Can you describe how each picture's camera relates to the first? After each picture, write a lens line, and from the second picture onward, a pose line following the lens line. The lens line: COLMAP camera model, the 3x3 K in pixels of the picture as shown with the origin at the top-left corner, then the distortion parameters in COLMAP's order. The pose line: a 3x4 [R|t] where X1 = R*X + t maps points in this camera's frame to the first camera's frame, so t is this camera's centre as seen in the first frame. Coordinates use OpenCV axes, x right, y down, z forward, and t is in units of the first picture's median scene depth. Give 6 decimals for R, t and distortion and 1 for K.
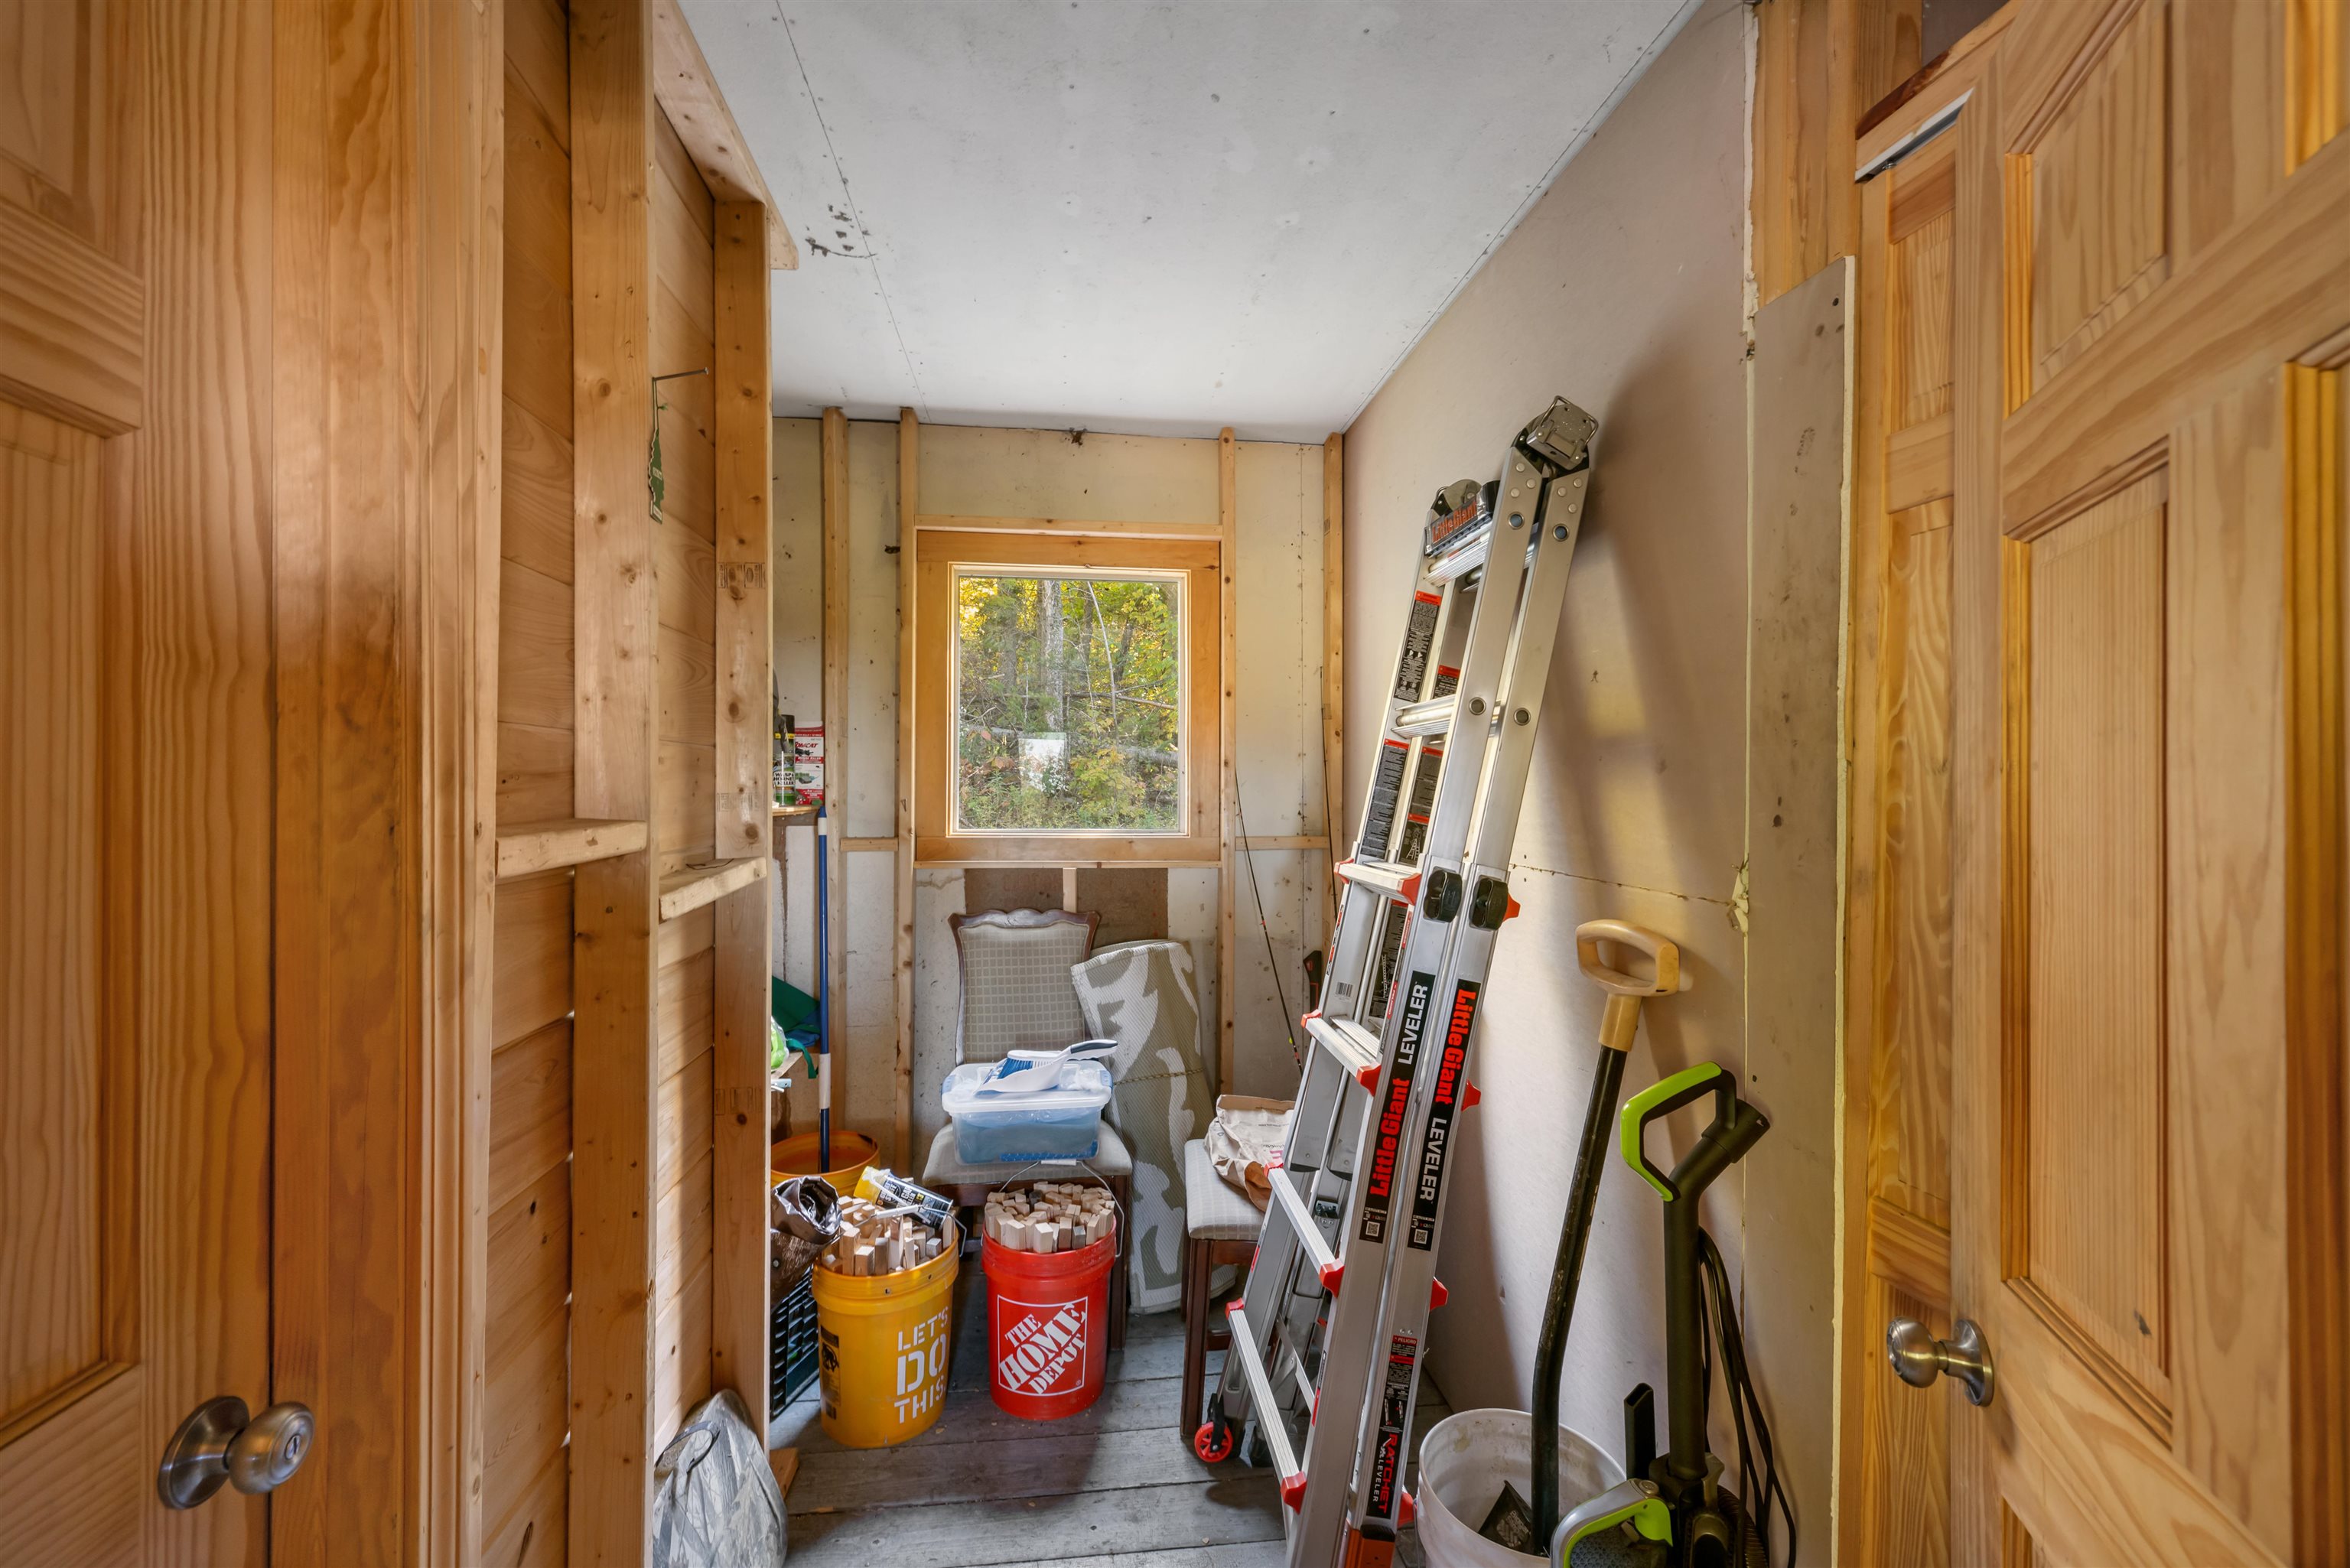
lens RADIAL K [[946.4, 0, 1153.6], [0, 946.4, 790.0], [0, 0, 1]] dist [-0.006537, -0.000763]
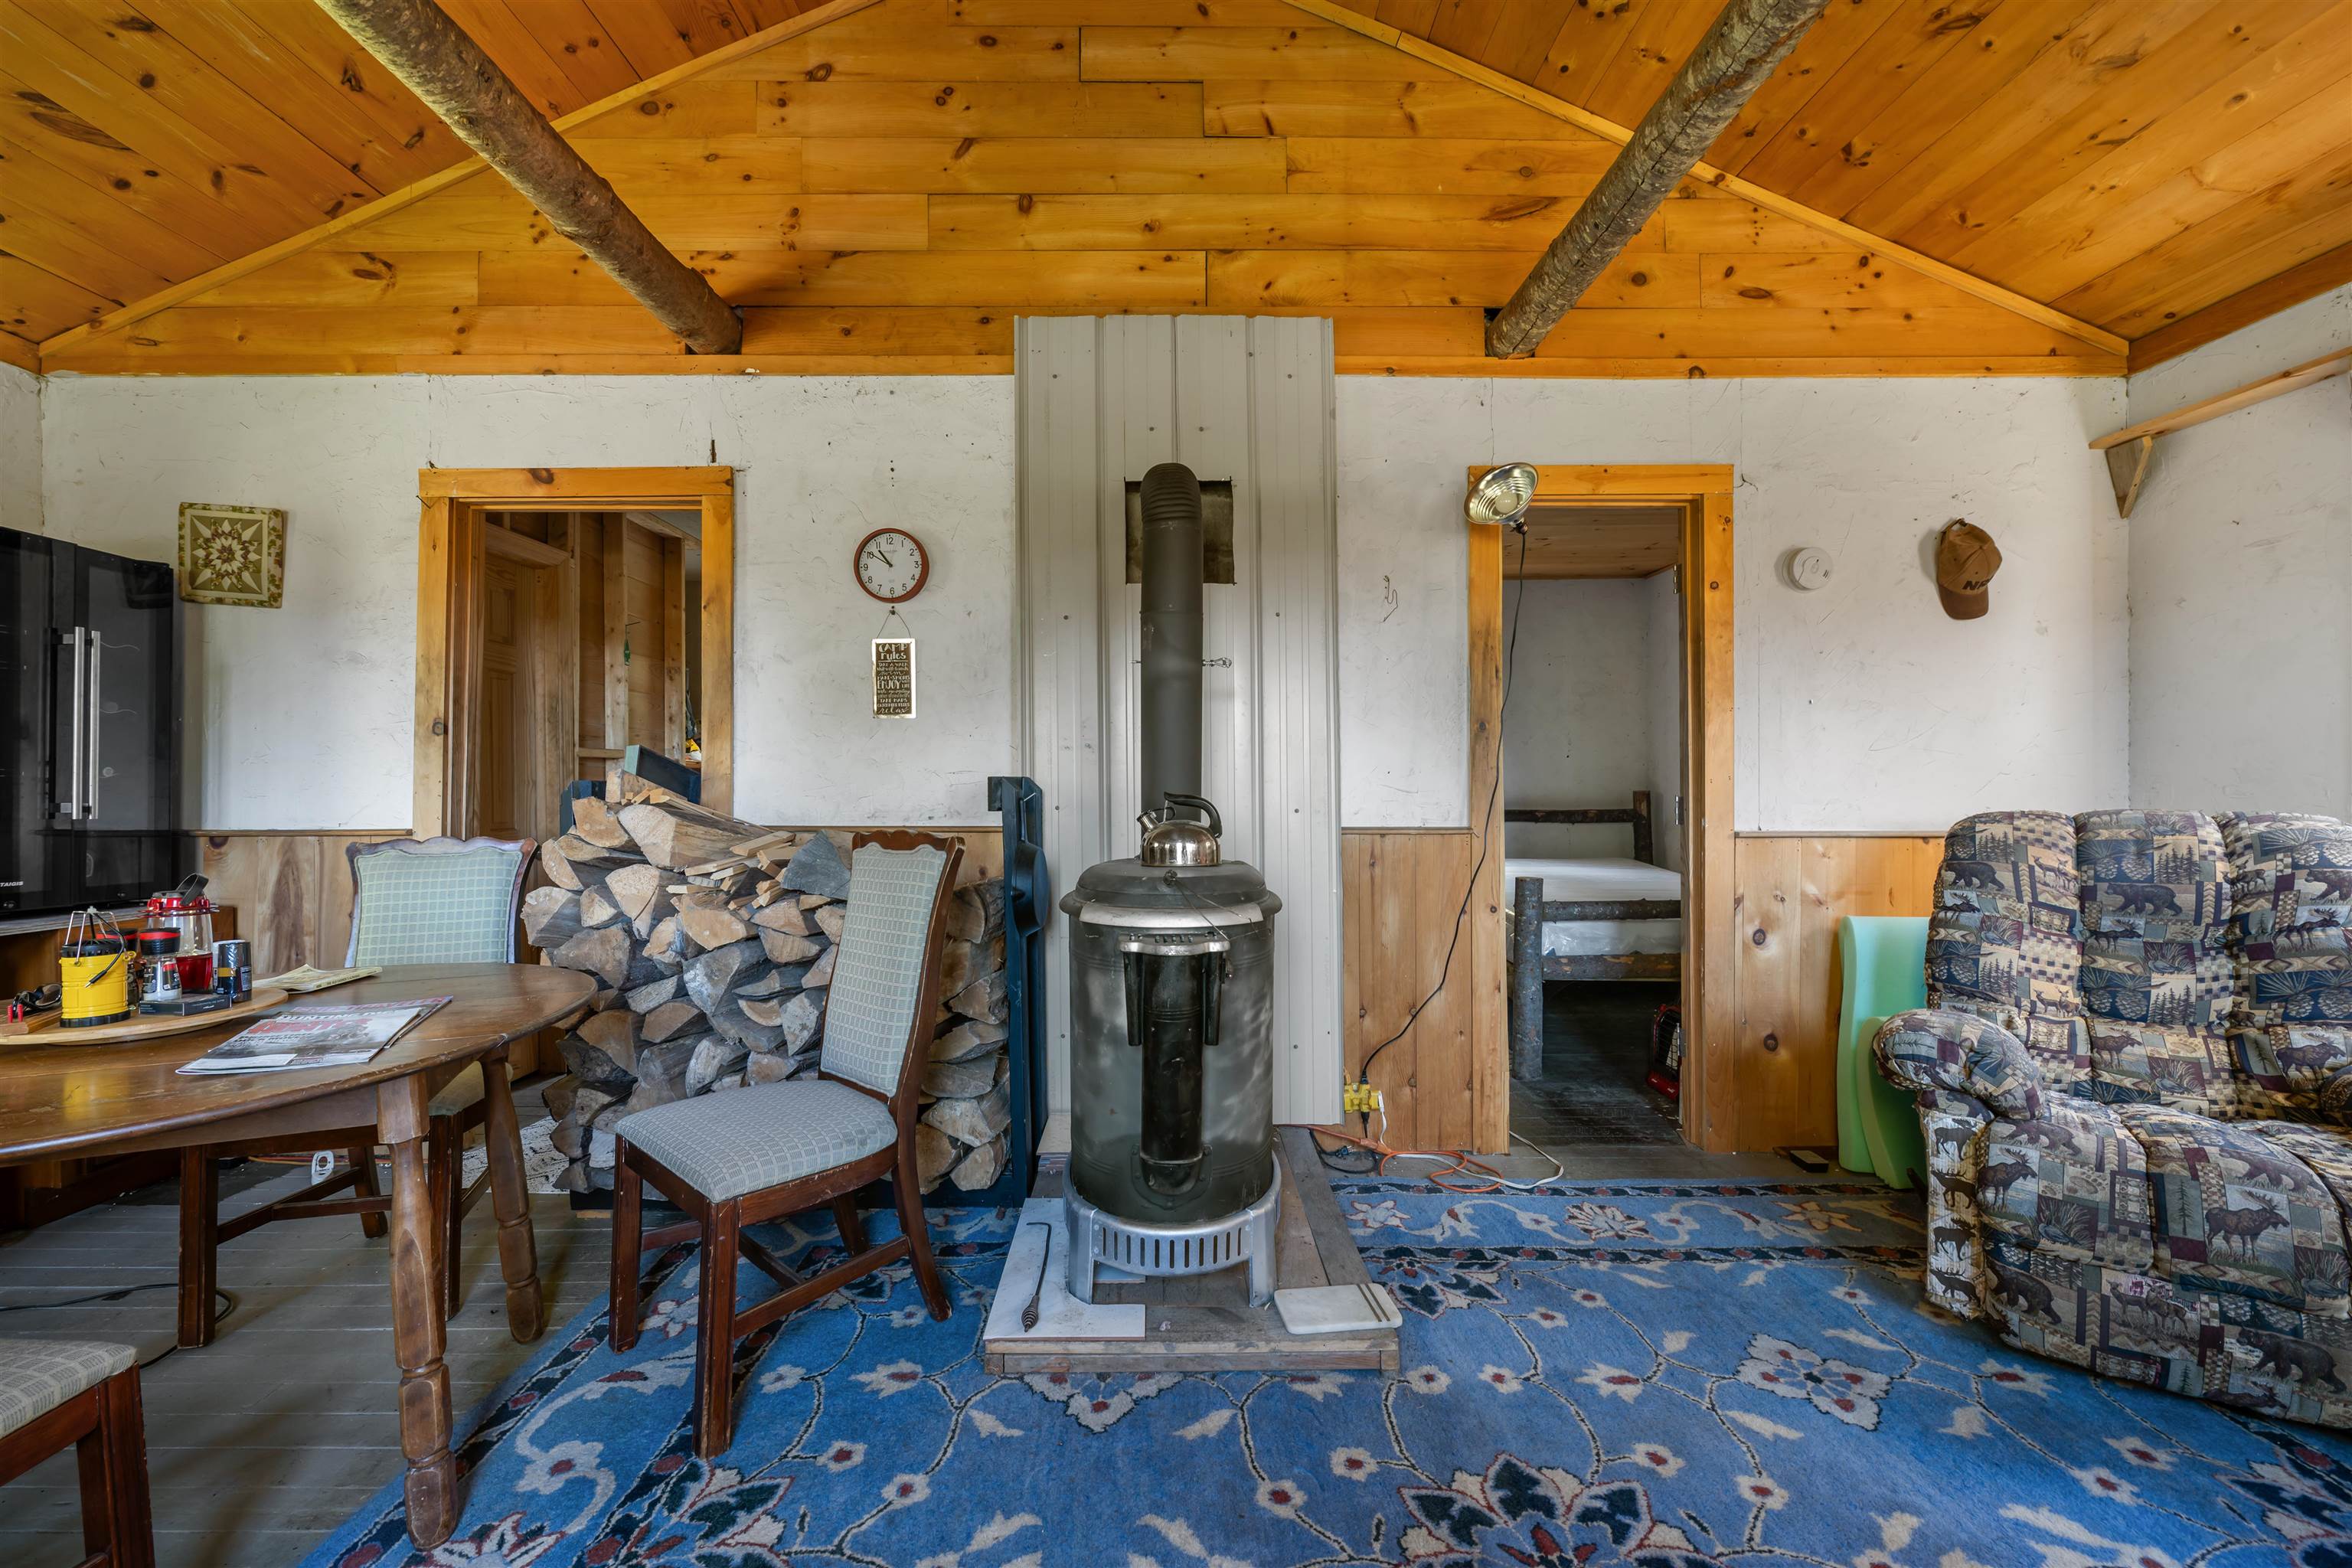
lens RADIAL K [[947.2, 0, 1168.2], [0, 947.2, 786.9], [0, 0, 1]] dist [-0.006537, -0.000763]
pose [[0.994879, -0.015878, -0.099813, 0.985410], [0.014914, 0.999835, -0.010395, 0.127081], [0.099962, 0.008853, 0.994952, -1.233517]]
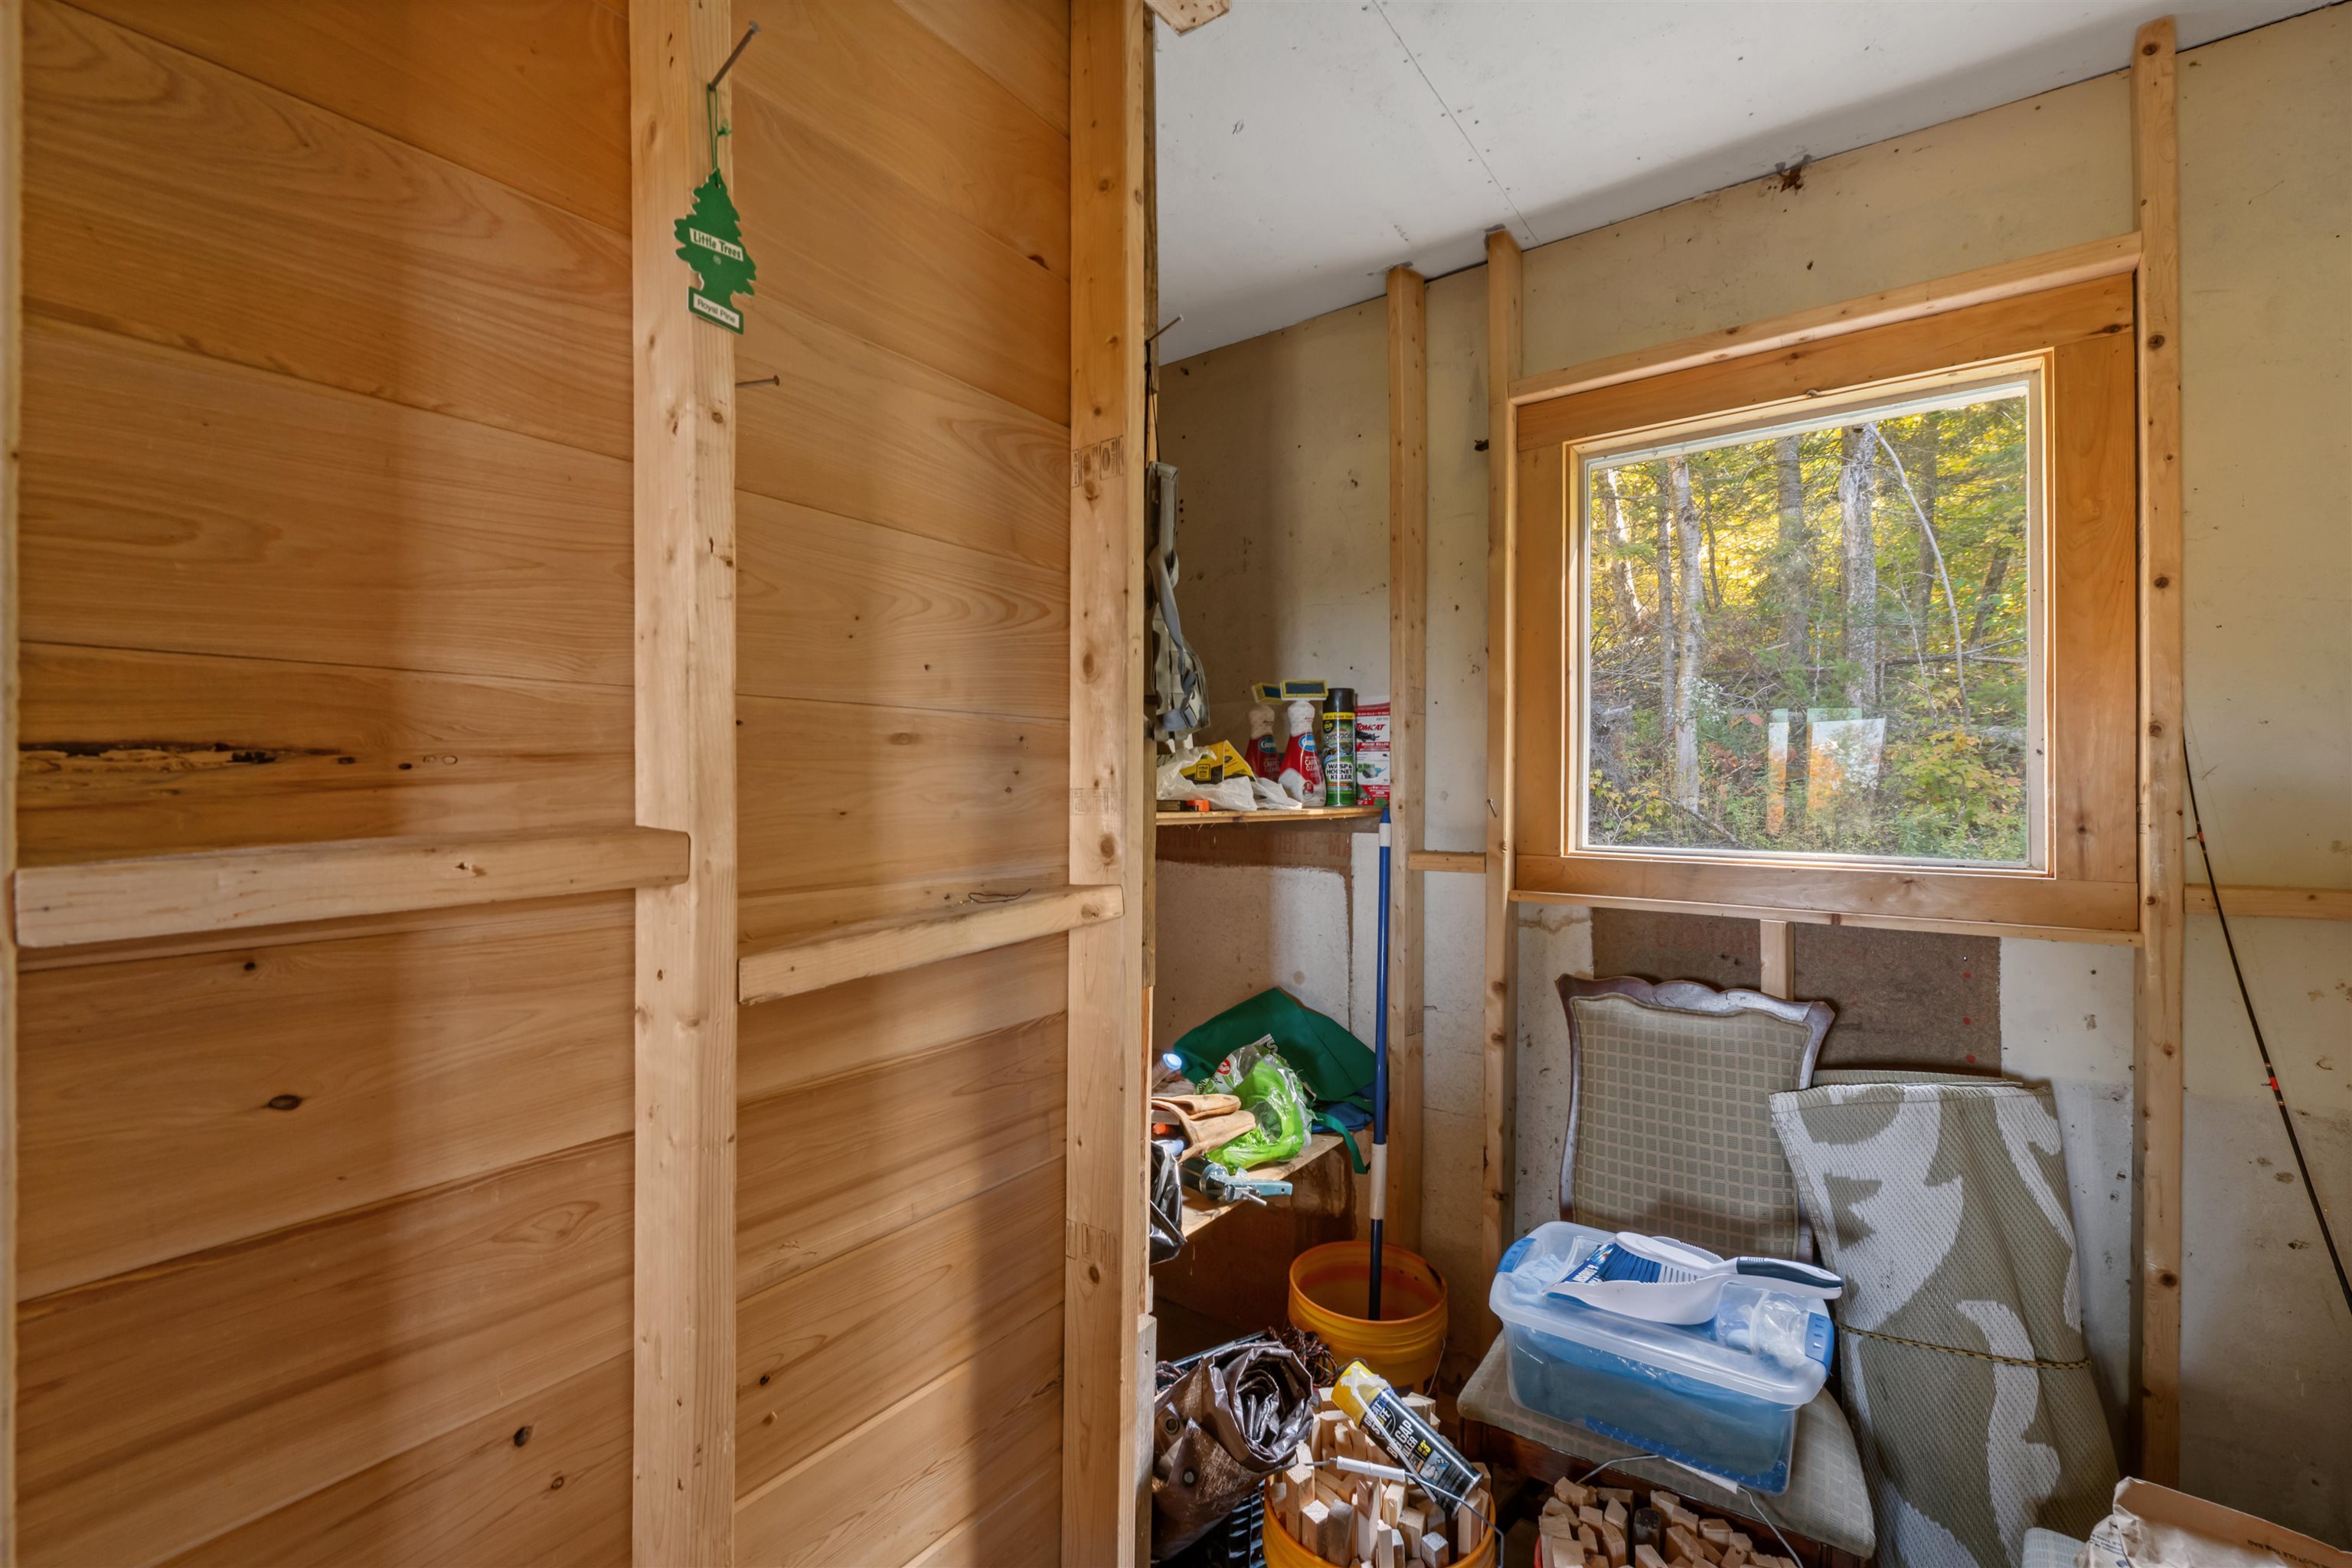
lens RADIAL K [[947.2, 0, 1181.7], [0, 947.2, 787.2], [0, 0, 1]] dist [-0.006537, -0.000763]
pose [[0.732918, 0.001870, -0.680314, 0.048013], [-0.002731, 0.999996, -0.000192, 0.001935], [0.680311, 0.001999, 0.732920, 0.404693]]
